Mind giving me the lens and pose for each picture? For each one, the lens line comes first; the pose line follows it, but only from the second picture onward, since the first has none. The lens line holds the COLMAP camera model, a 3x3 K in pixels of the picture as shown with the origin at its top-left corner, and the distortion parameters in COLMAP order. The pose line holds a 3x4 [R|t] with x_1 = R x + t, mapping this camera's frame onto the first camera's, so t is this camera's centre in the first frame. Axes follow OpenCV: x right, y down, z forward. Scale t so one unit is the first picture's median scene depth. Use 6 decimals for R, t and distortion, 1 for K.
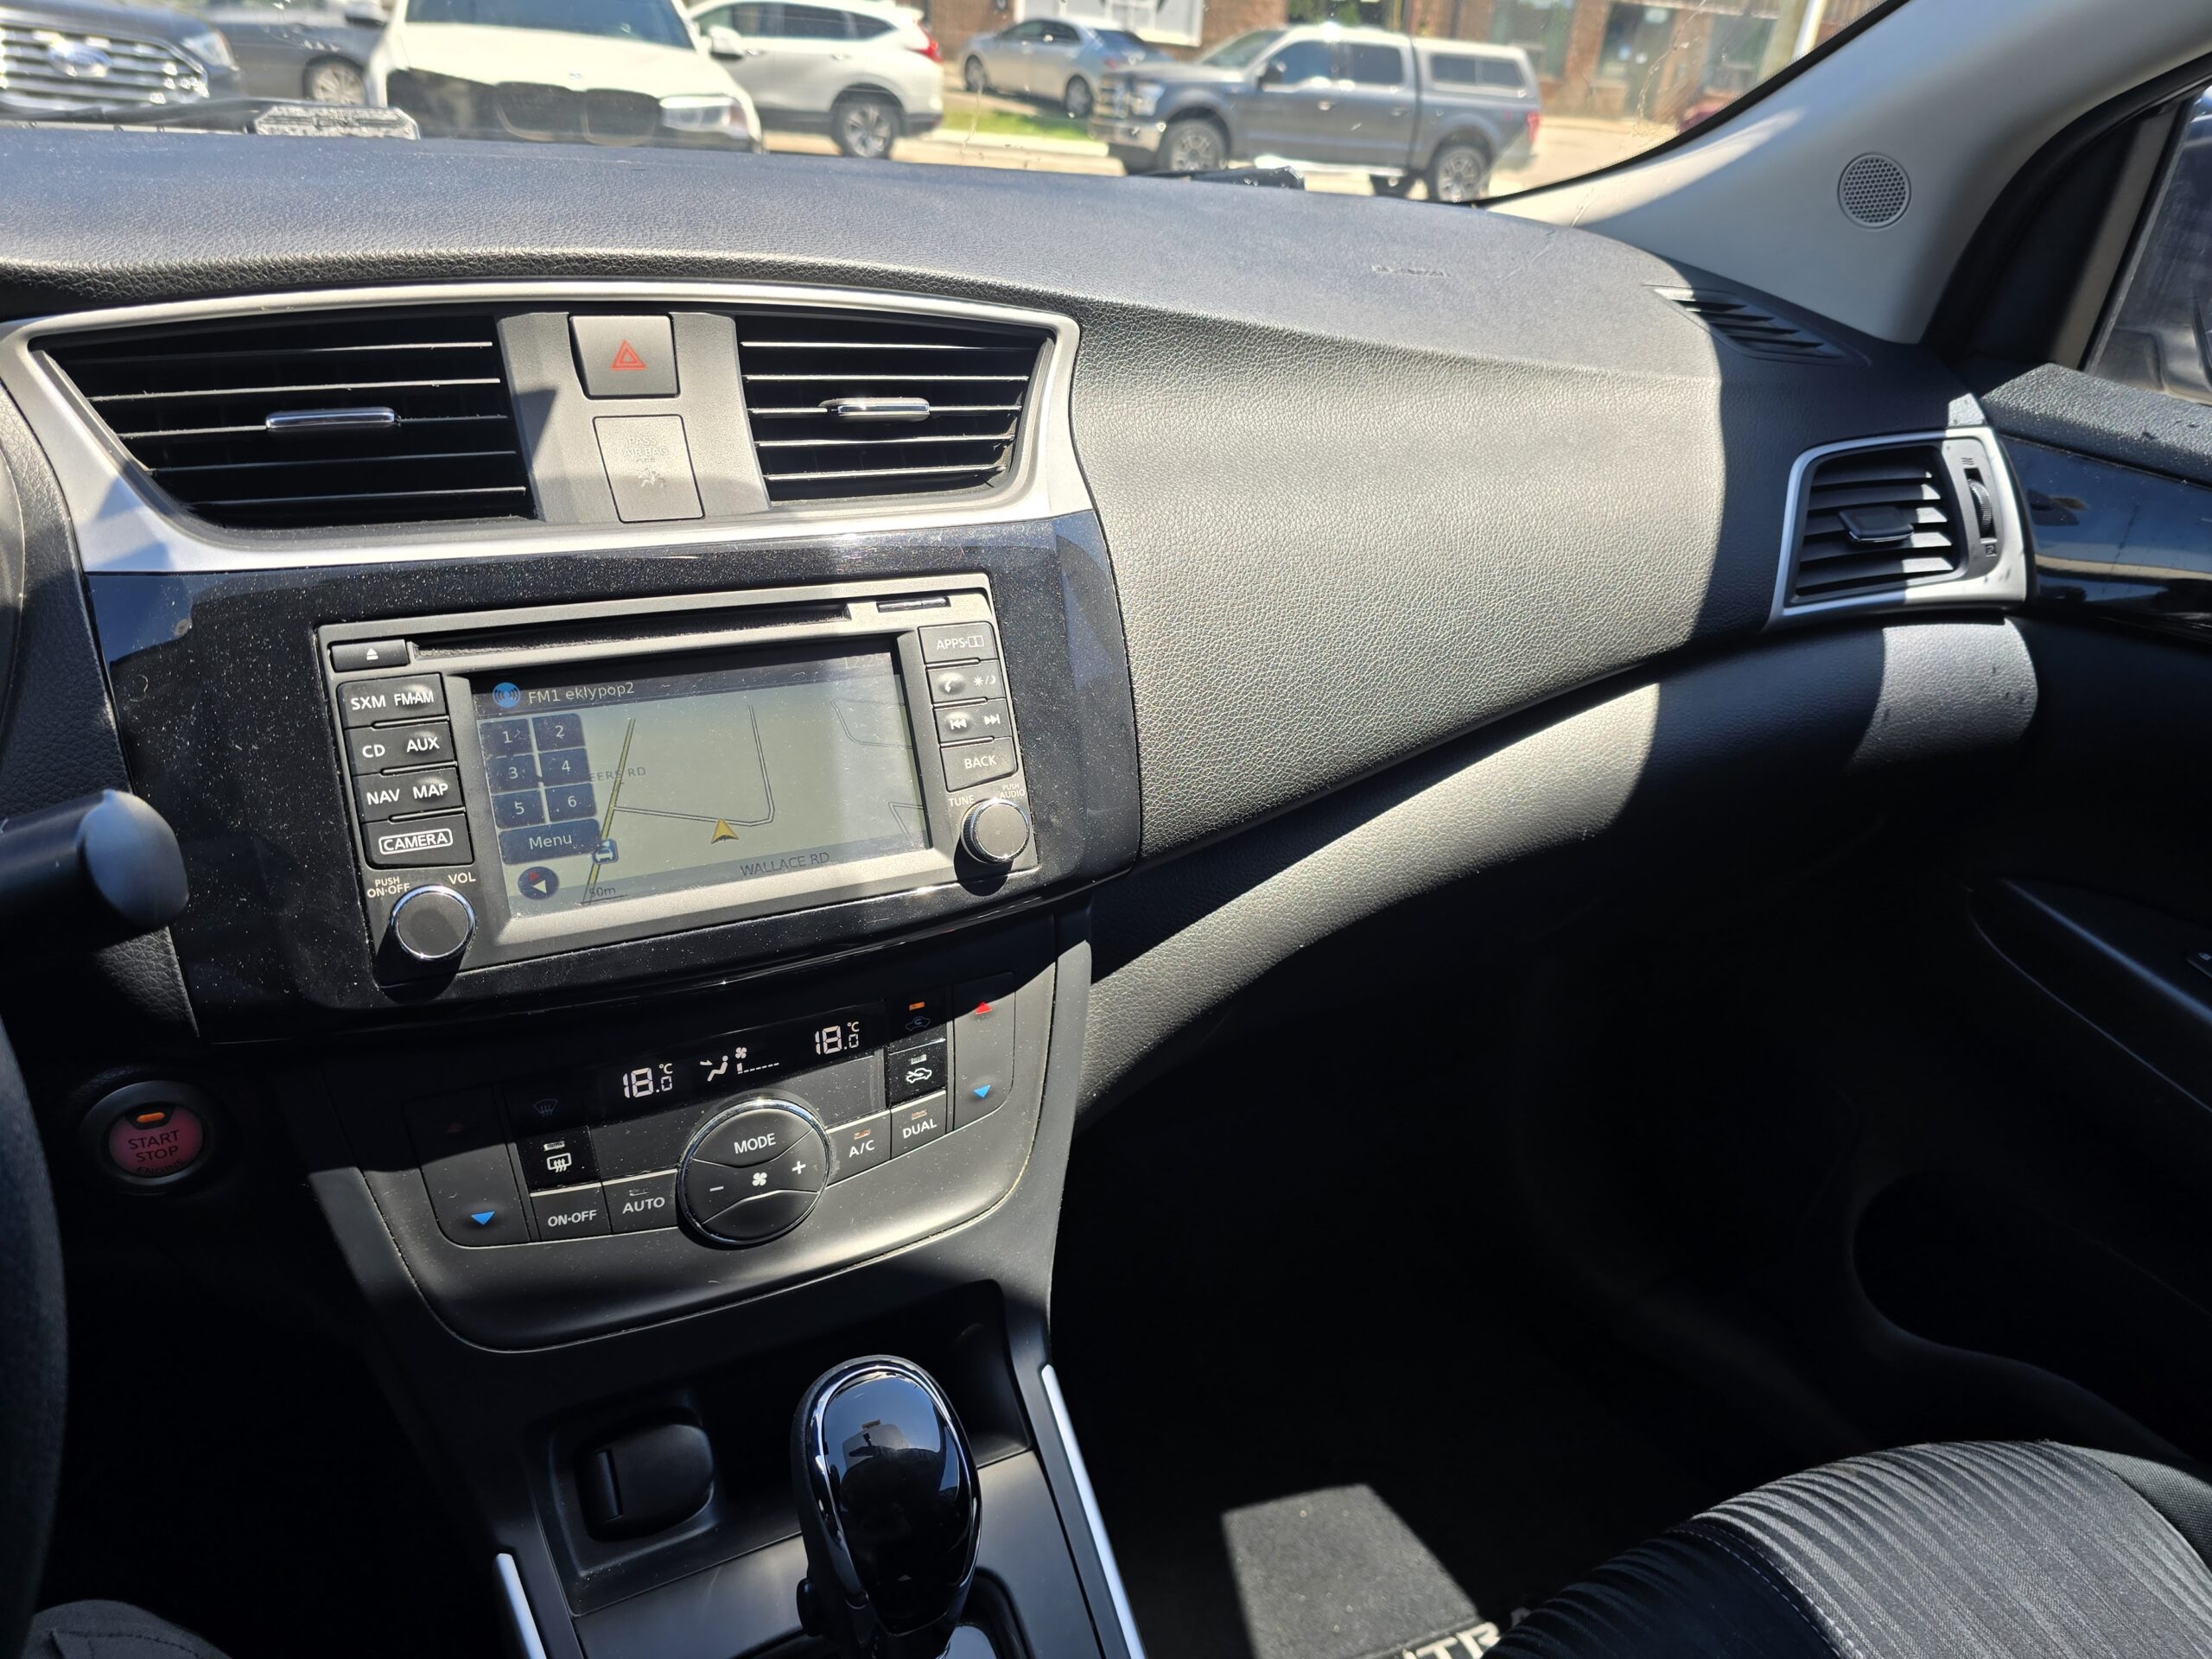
lens RADIAL K [[1533.8, 0, 1124.9], [0, 1533.8, 833.6], [0, 0, 1]] dist [0.035528, -0.018789]
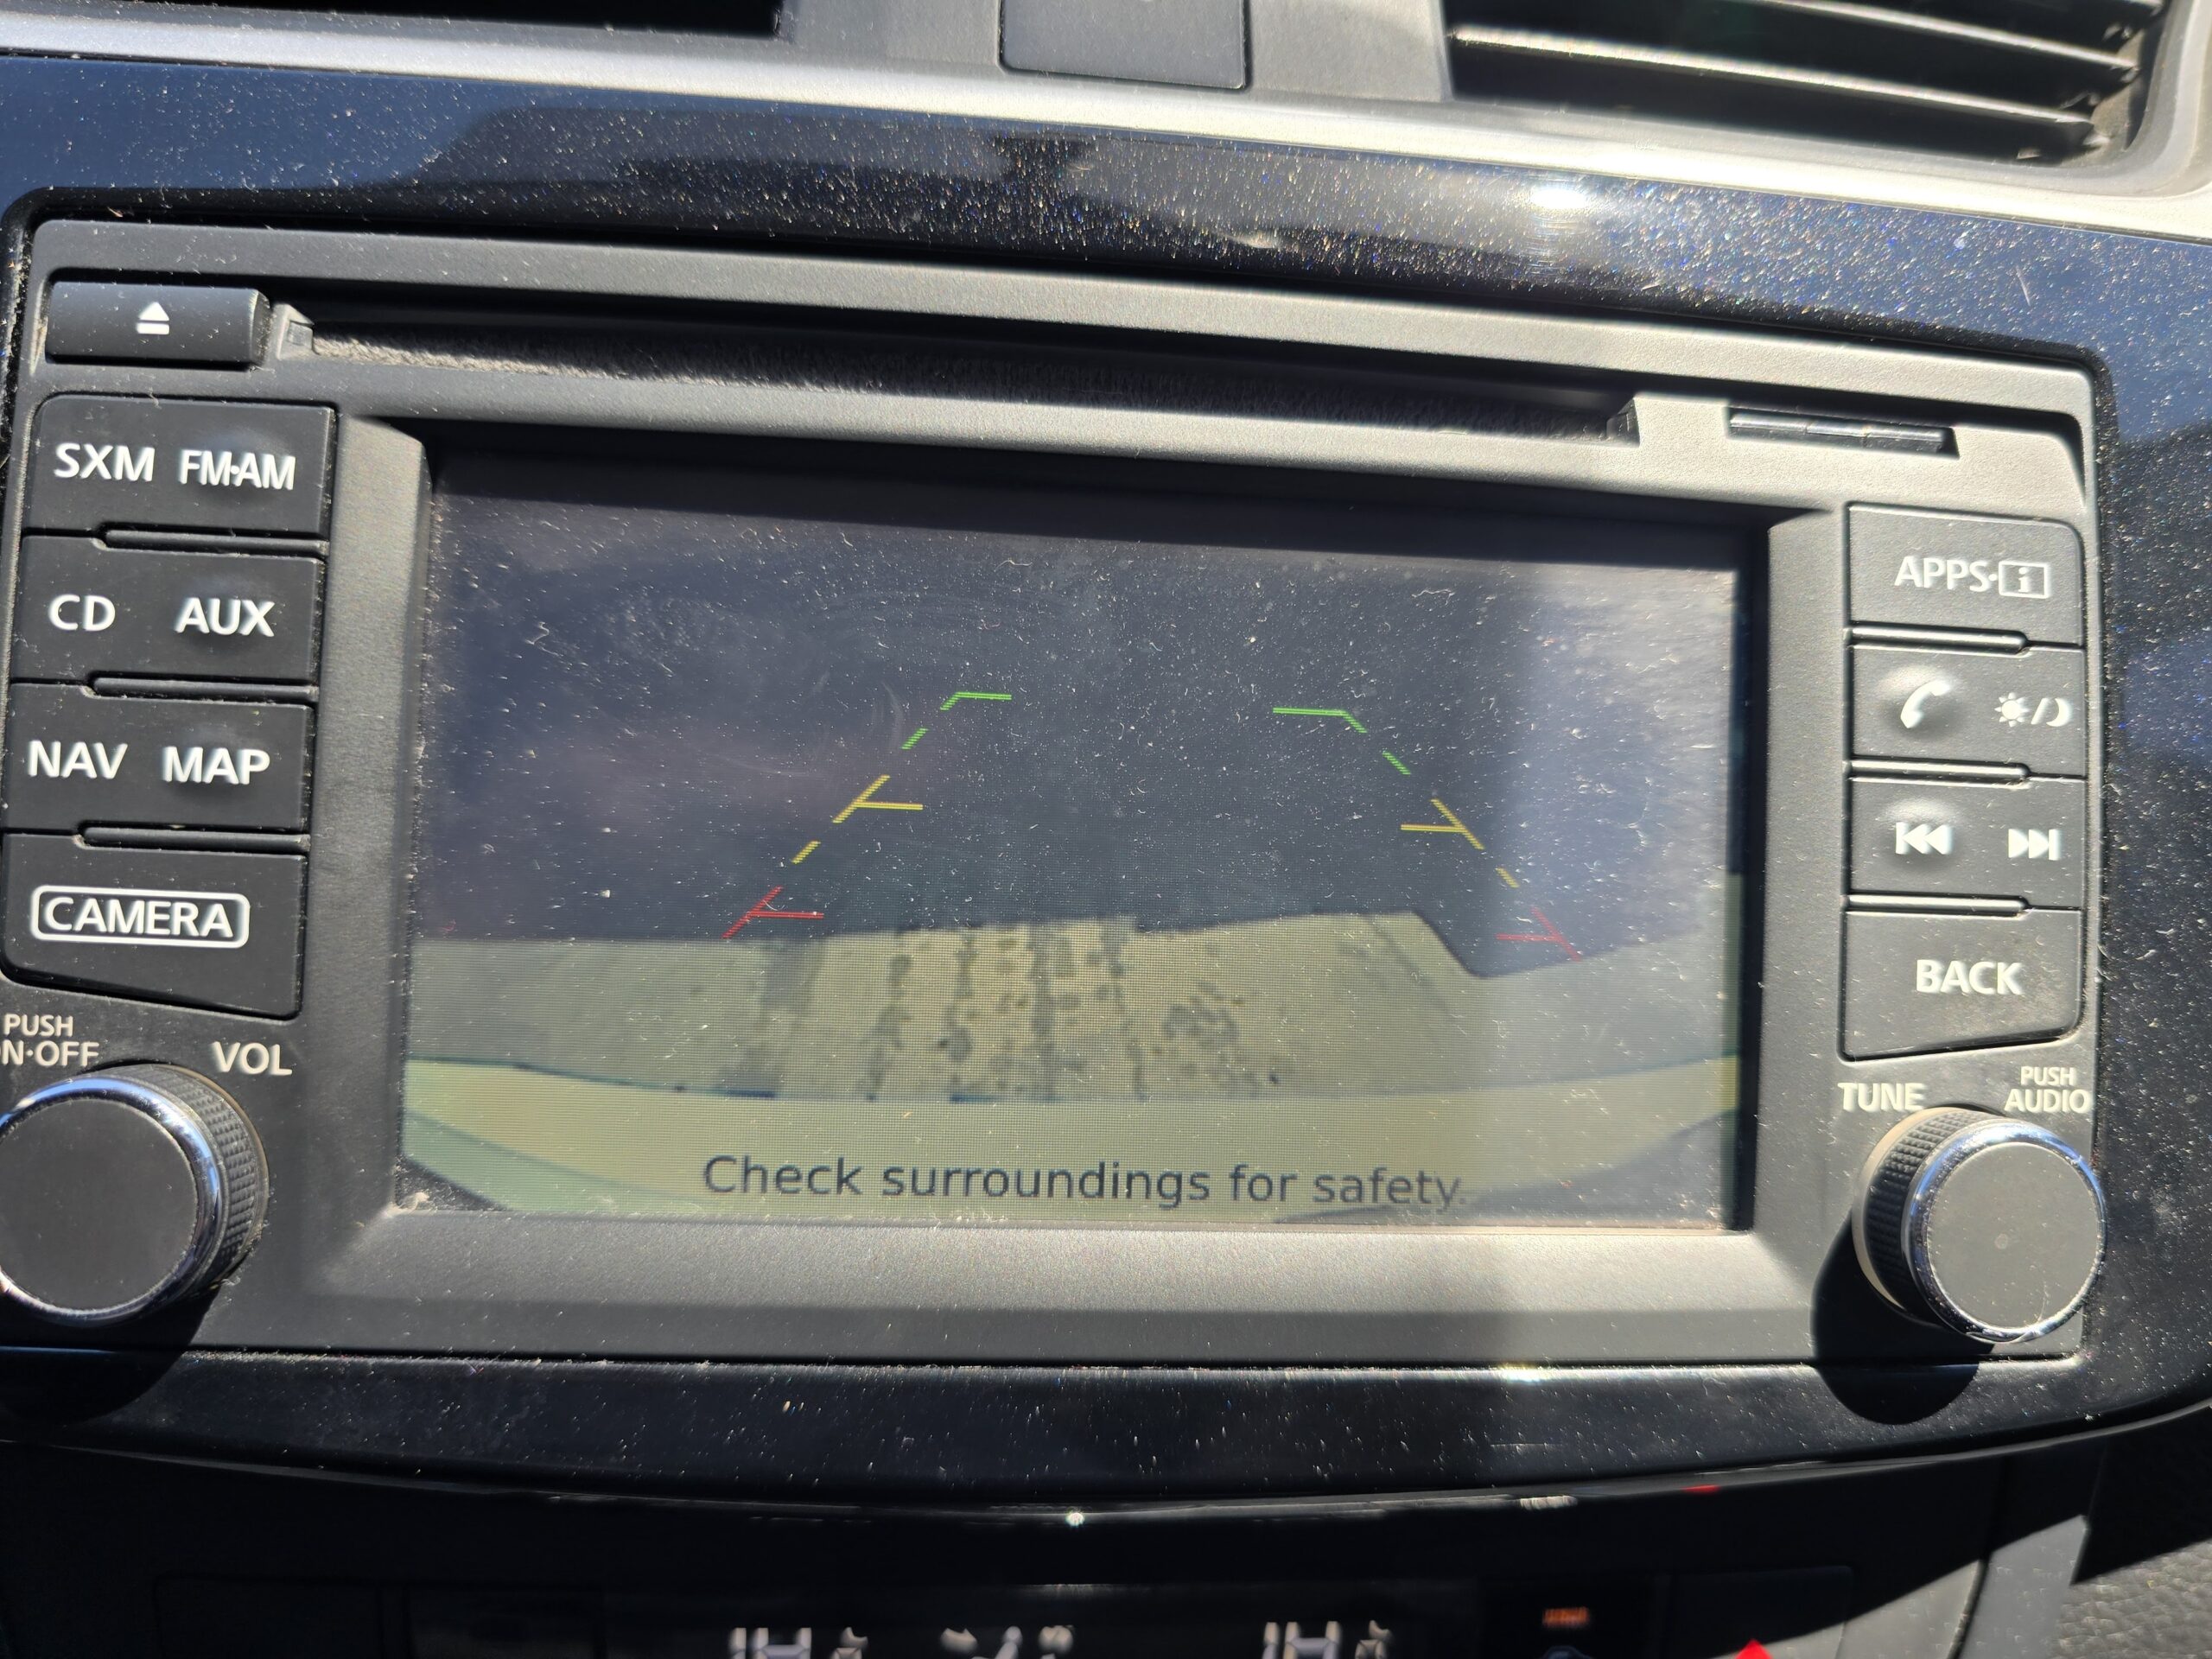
lens RADIAL K [[1533.8, 0, 1098.7], [0, 1533.8, 846.2], [0, 0, 1]] dist [0.035528, -0.018789]
pose [[0.908814, 0.200507, -0.365861, -0.145123], [-0.196422, 0.979305, 0.048780, -0.054054], [0.368071, 0.027531, 0.929390, 0.667970]]
